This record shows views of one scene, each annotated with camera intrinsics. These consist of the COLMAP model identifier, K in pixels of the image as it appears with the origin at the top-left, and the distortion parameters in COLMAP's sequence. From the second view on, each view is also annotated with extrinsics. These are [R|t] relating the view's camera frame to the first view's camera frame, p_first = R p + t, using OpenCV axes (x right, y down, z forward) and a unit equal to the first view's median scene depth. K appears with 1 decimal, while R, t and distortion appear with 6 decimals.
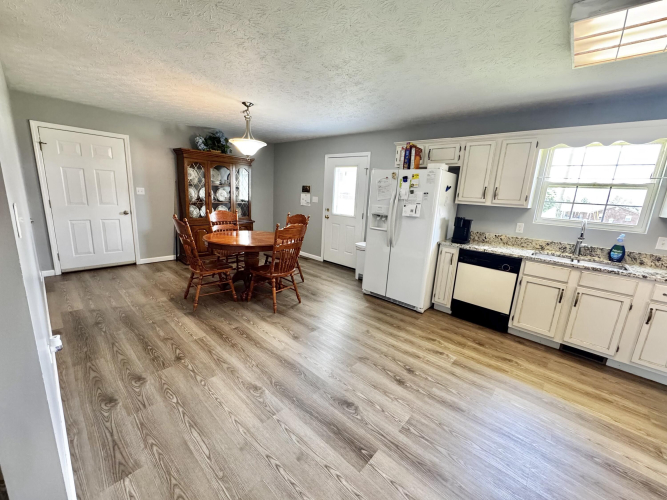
lens RADIAL K [[266.9, 0, 332.9], [0, 266.9, 249.1], [0, 0, 1]] dist [-0.002298, -0.000097]
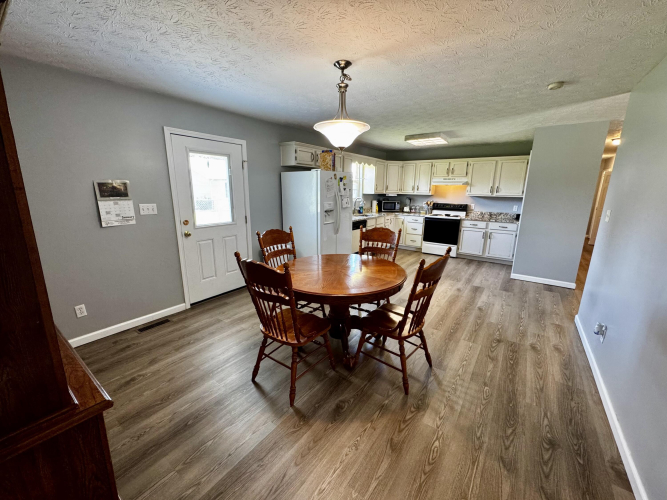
lens RADIAL K [[266.9, 0, 332.9], [0, 266.9, 249.1], [0, 0, 1]] dist [-0.002298, -0.000097]
pose [[-0.105808, -0.278360, 0.954631, -1.211239], [0.191704, 0.936301, 0.294263, -0.383029], [-0.975733, 0.214142, -0.045706, 1.337154]]
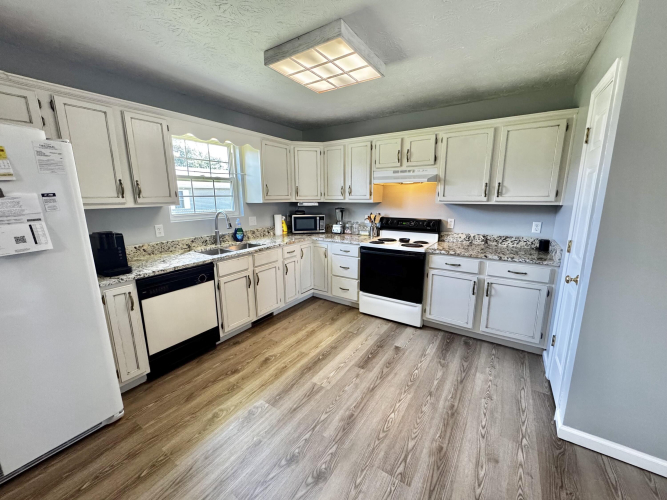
lens RADIAL K [[266.9, 0, 332.9], [0, 266.9, 249.1], [0, 0, 1]] dist [-0.002298, -0.000097]
pose [[-0.151932, -0.250281, 0.956178, -0.186014], [0.205499, 0.938269, 0.278246, -0.164104], [-0.966792, 0.238769, -0.091121, 0.659635]]
